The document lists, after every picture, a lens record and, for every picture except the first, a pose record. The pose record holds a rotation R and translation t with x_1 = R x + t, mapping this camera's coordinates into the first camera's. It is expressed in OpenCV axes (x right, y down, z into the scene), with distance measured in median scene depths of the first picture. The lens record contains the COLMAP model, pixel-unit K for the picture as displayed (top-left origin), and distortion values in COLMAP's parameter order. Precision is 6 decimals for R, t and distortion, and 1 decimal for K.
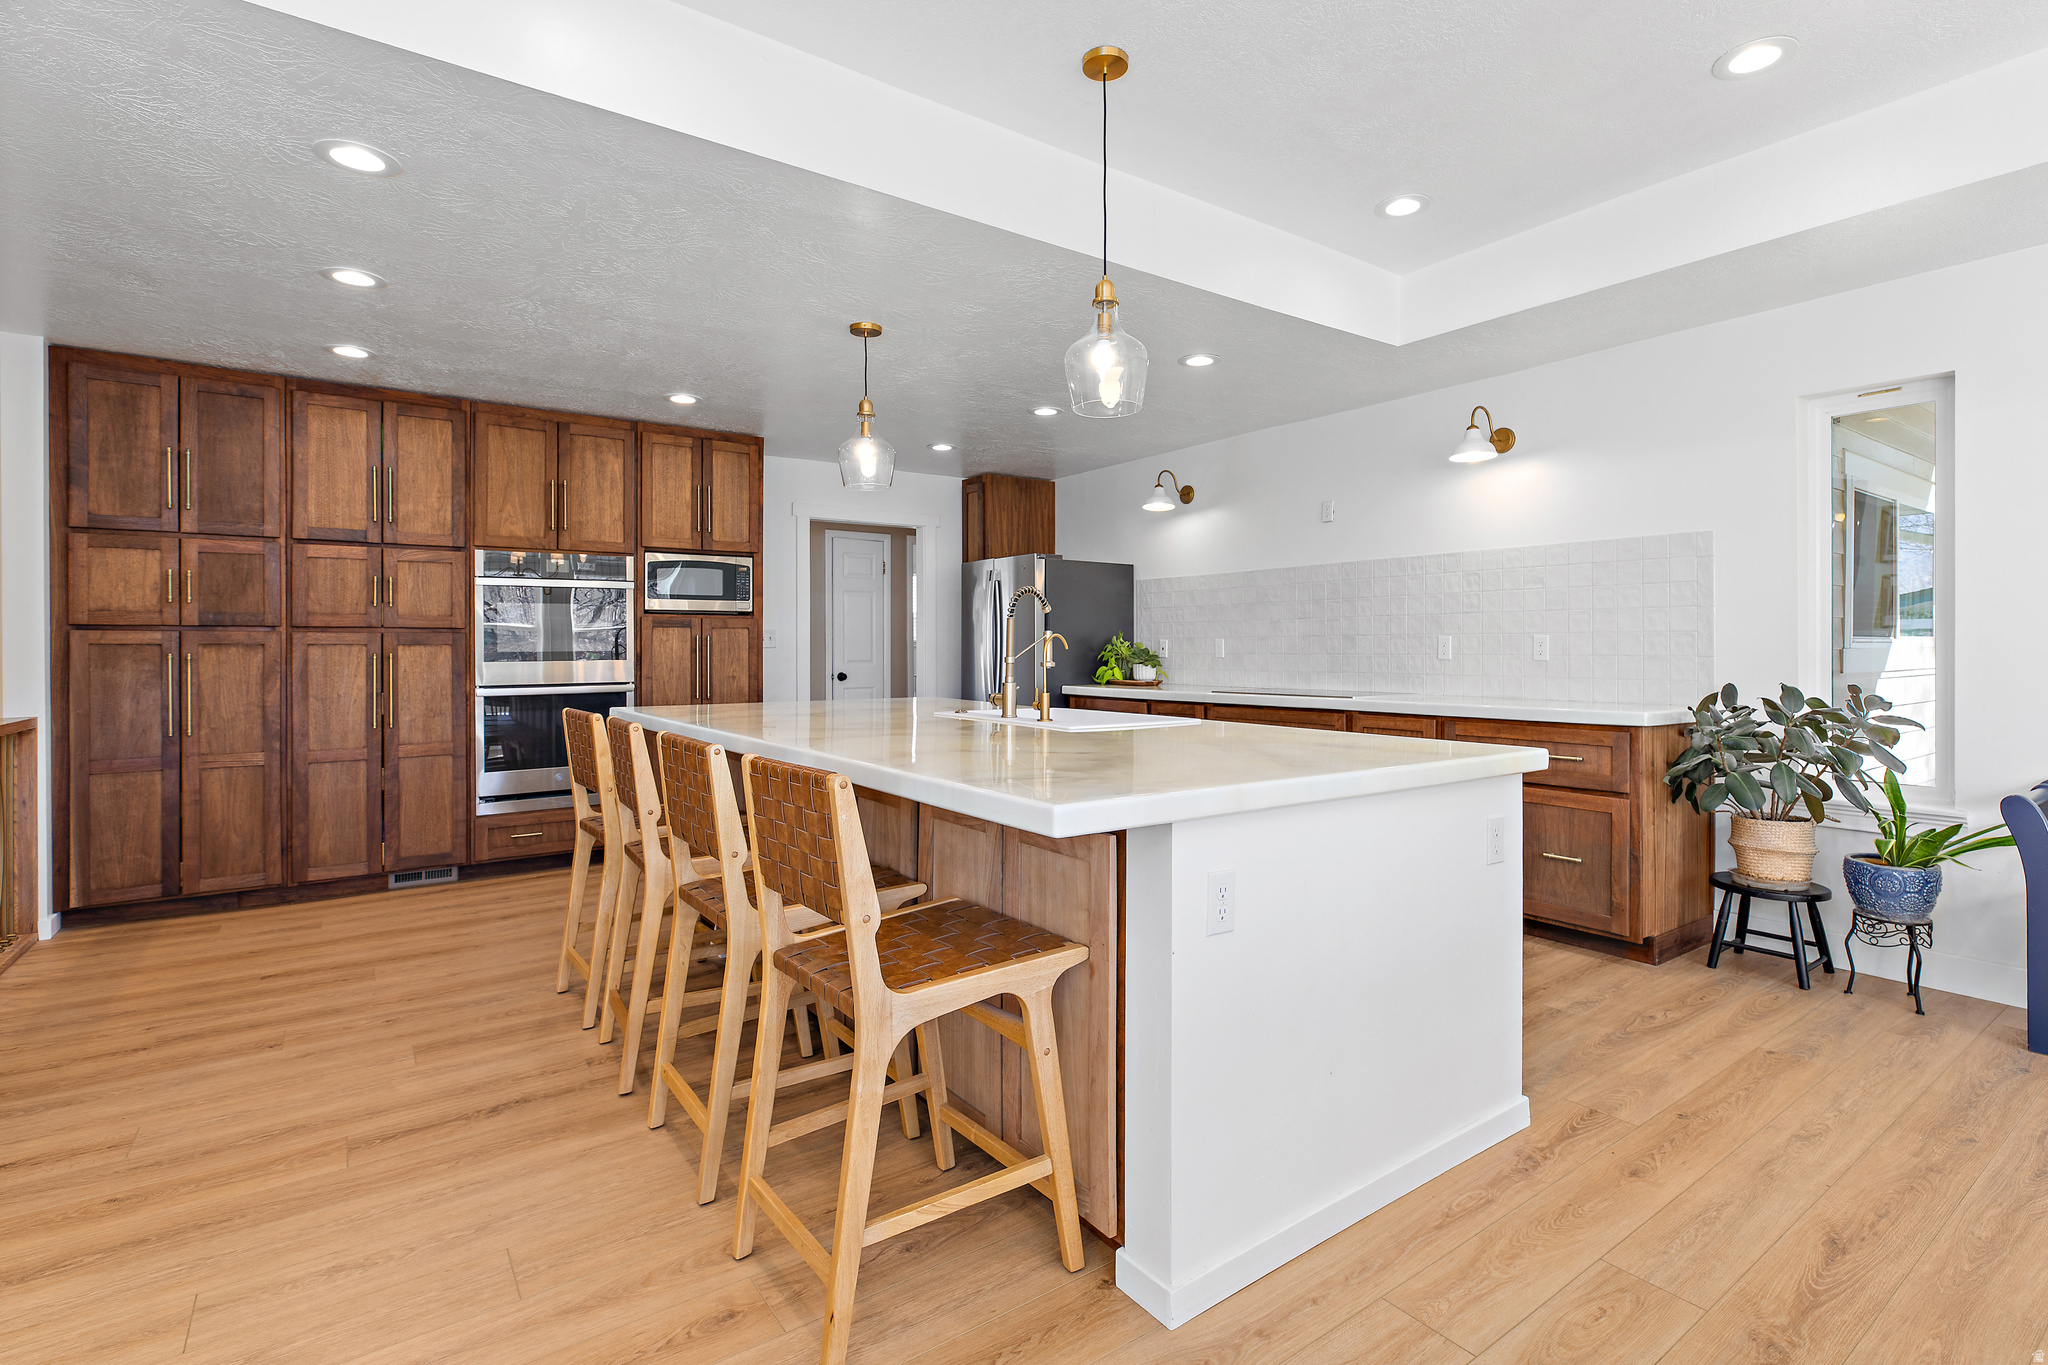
lens RADIAL K [[966.3, 0, 1037.9], [0, 966.3, 647.0], [0, 0, 1]] dist [-0.001756, 0.001574]
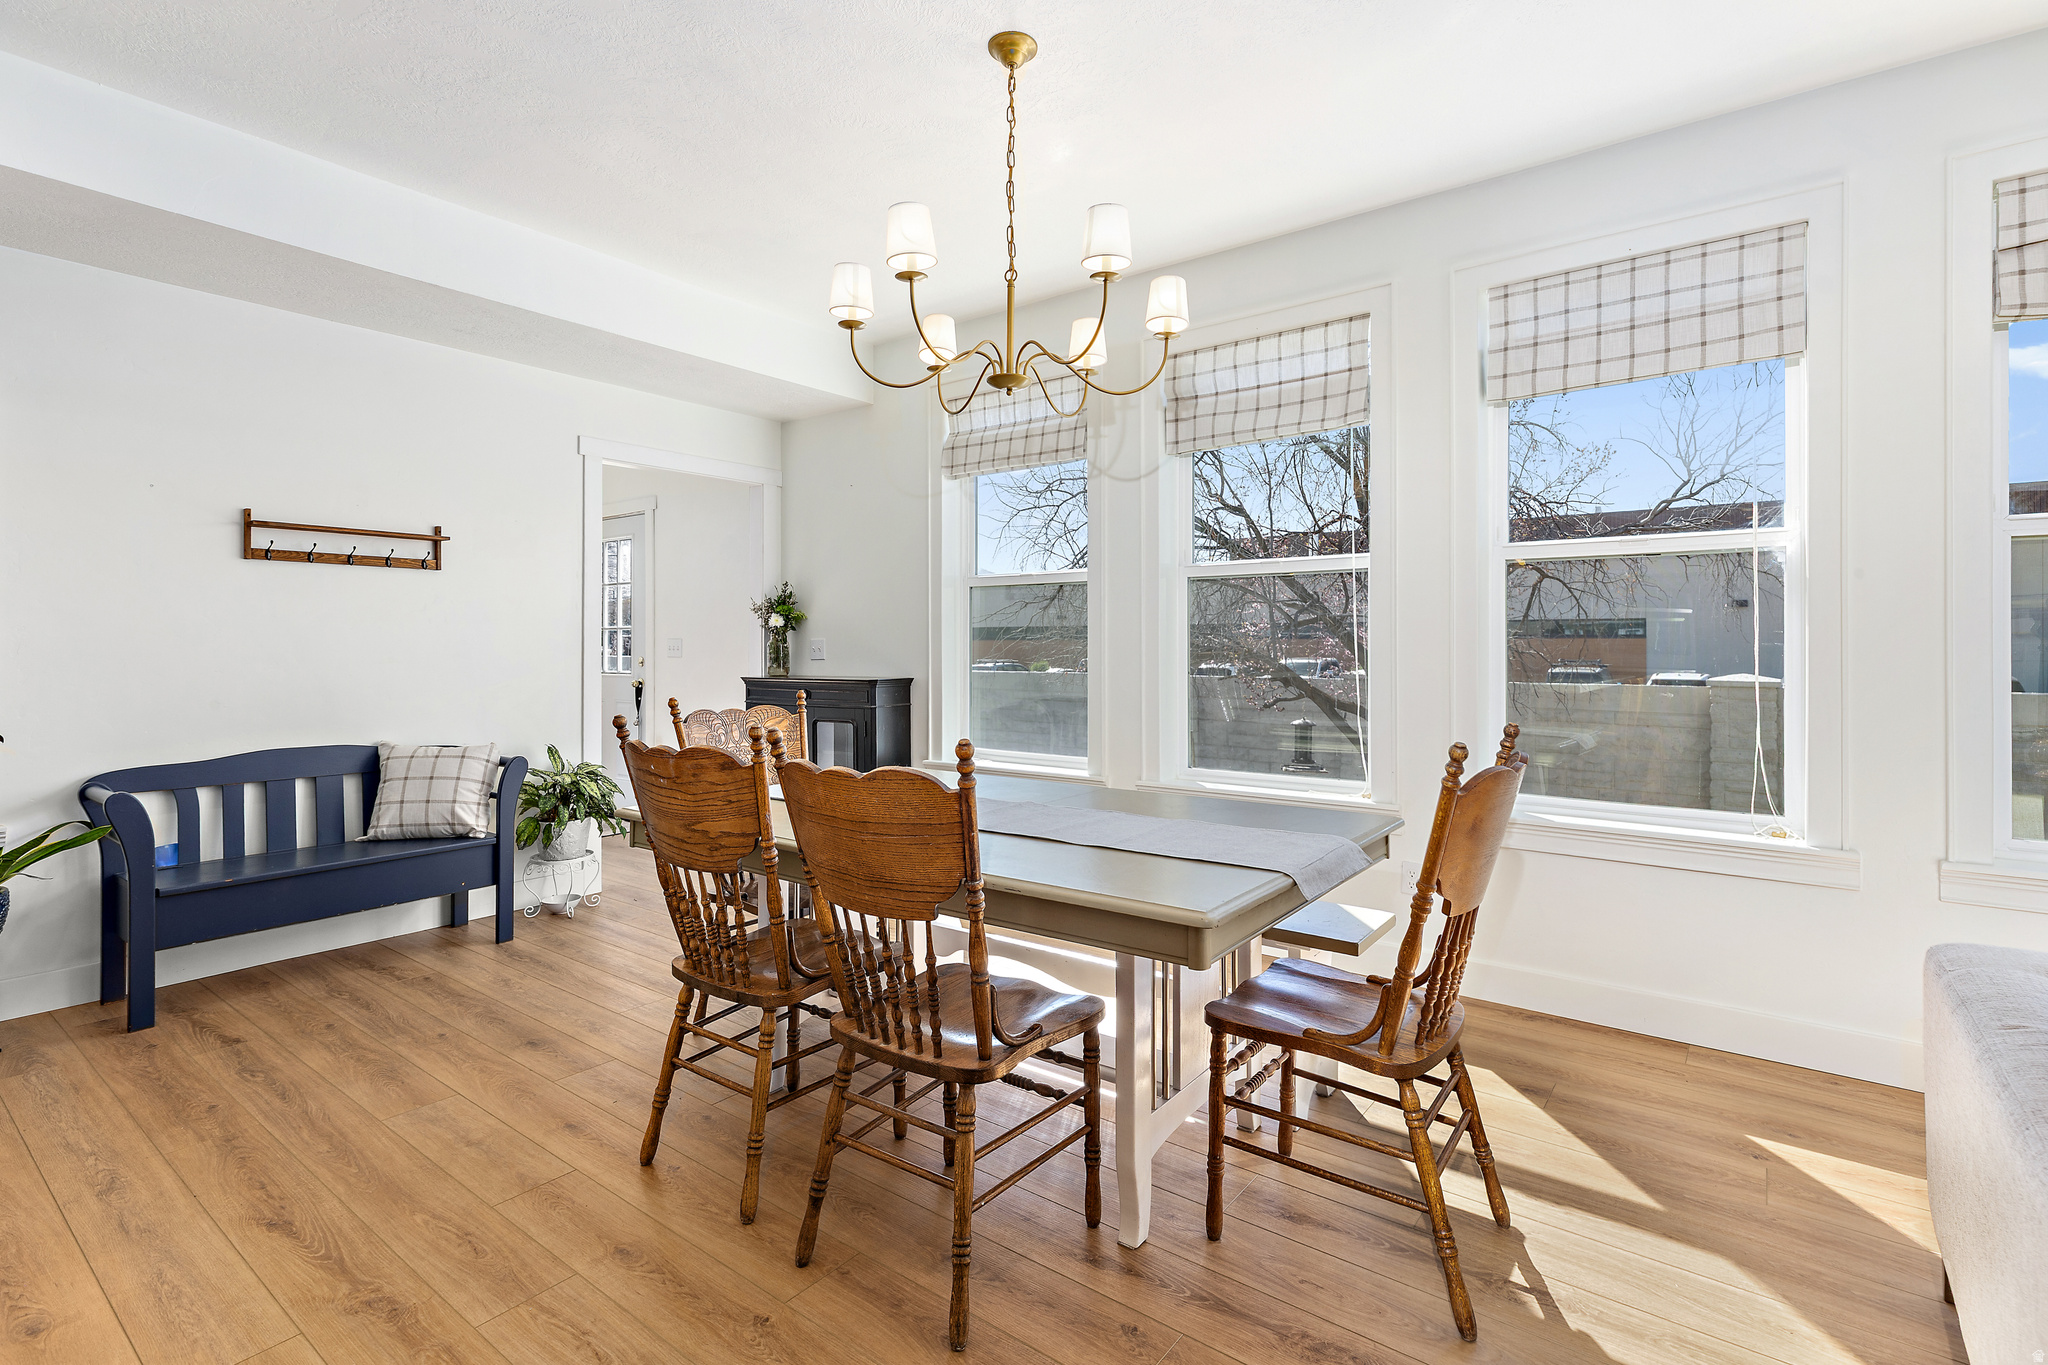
lens RADIAL K [[959.7, 0, 1045.6], [0, 959.7, 639.2], [0, 0, 1]] dist [0.005387, -0.000390]
pose [[-0.297349, 0.010376, 0.954712, -0.173030], [0.003608, 0.999946, -0.009744, 0.000850], [-0.954762, 0.000547, -0.297371, 0.214358]]
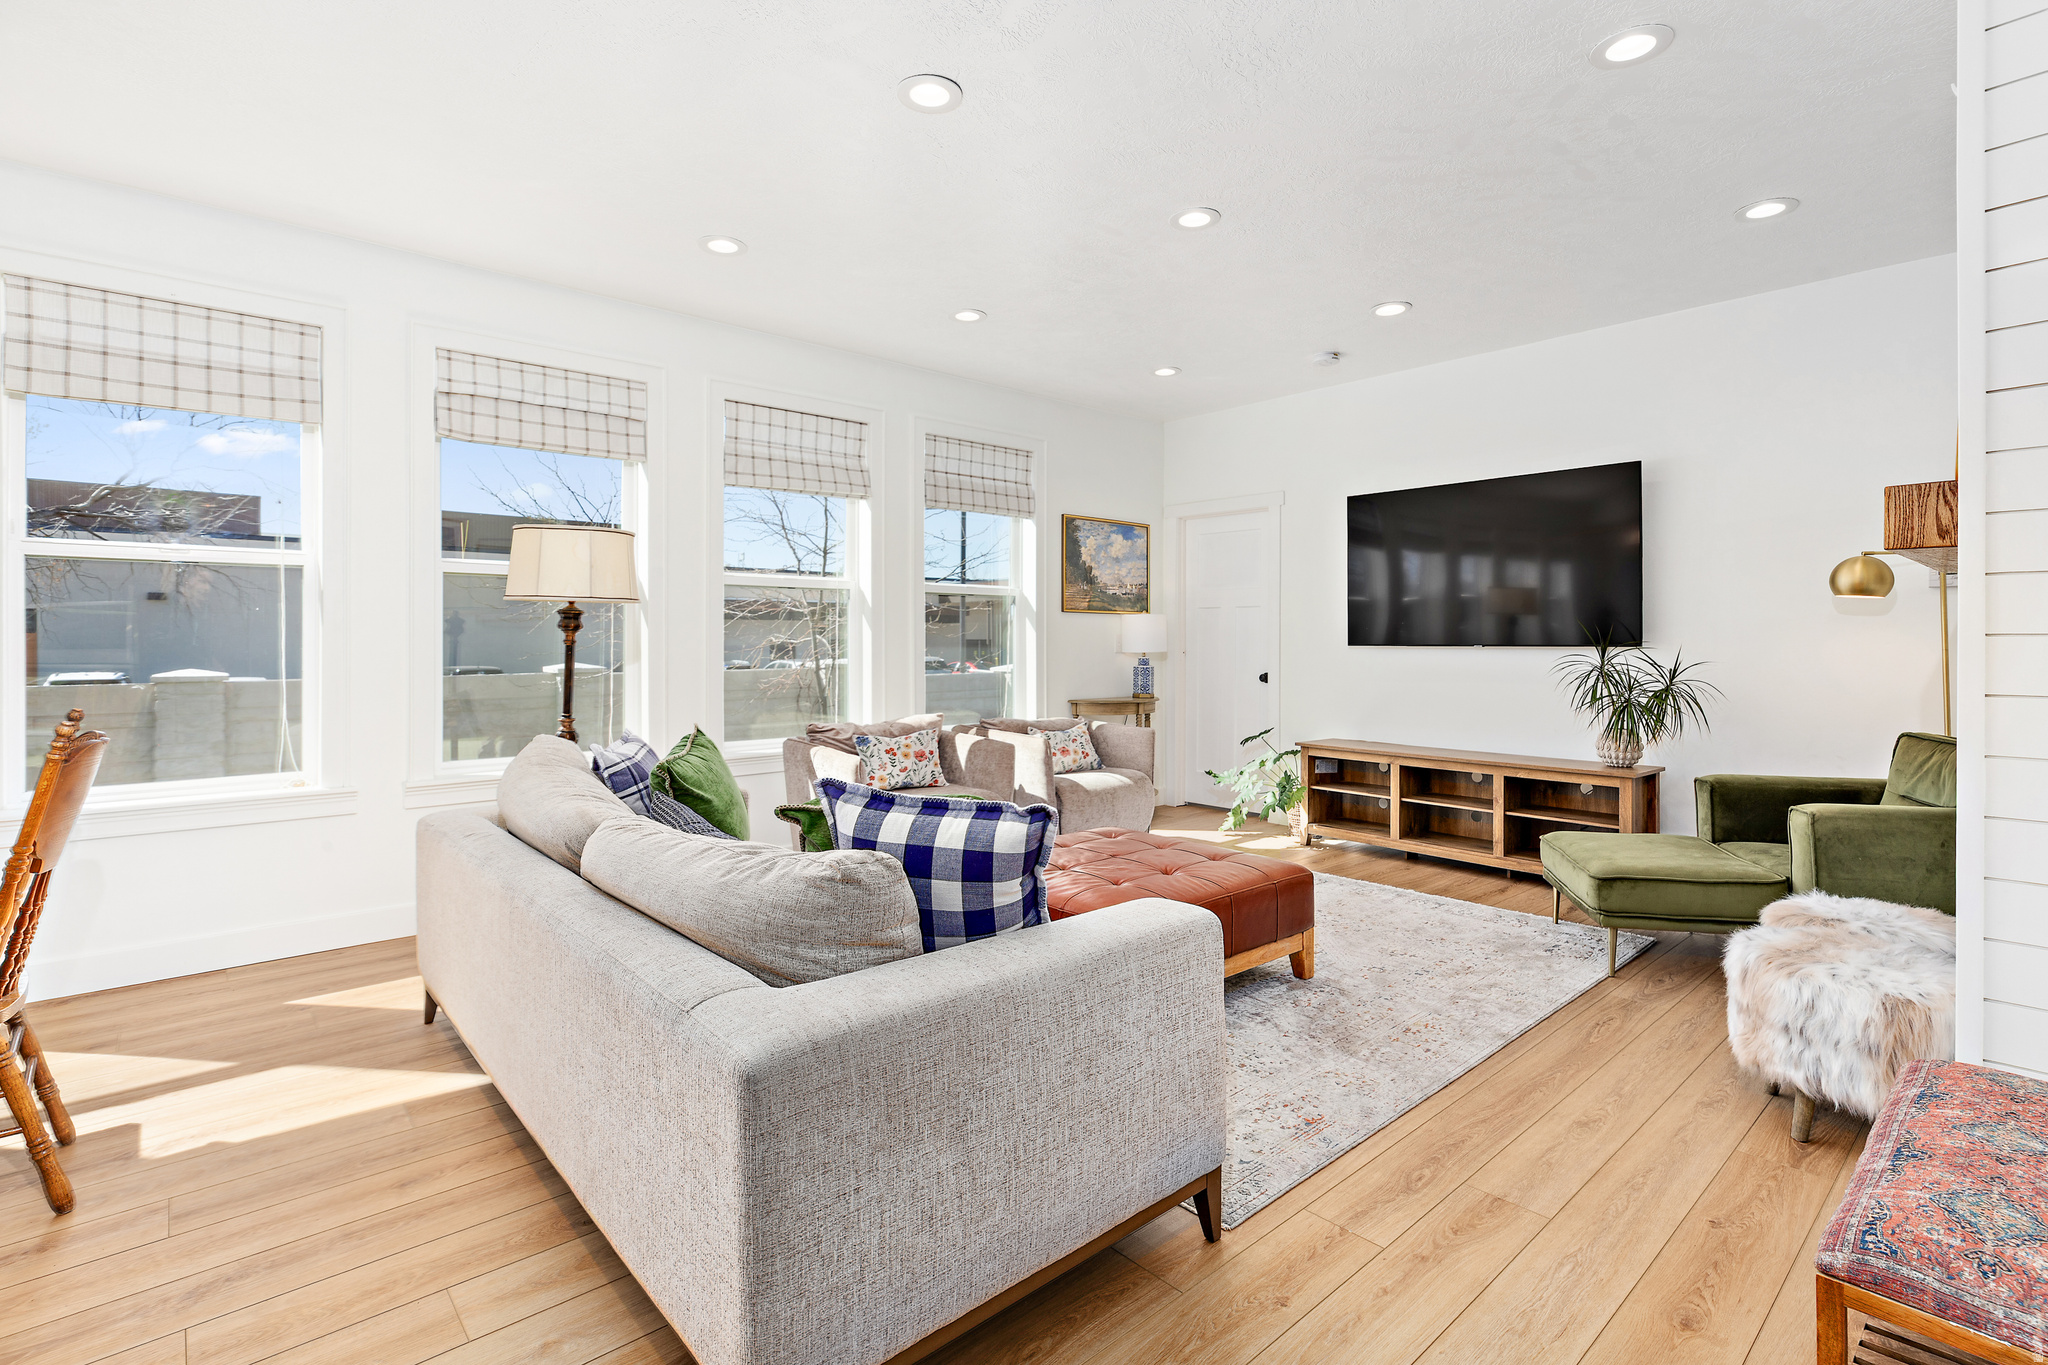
lens RADIAL K [[954.7, 0, 1024.4], [0, 954.7, 638.8], [0, 0, 1]] dist [-0.000786, -0.000156]
pose [[-0.995233, 0.004635, -0.097412, -0.252799], [0.004533, 0.999989, 0.001270, 0.001168], [0.097416, 0.000822, -0.995243, 0.436762]]
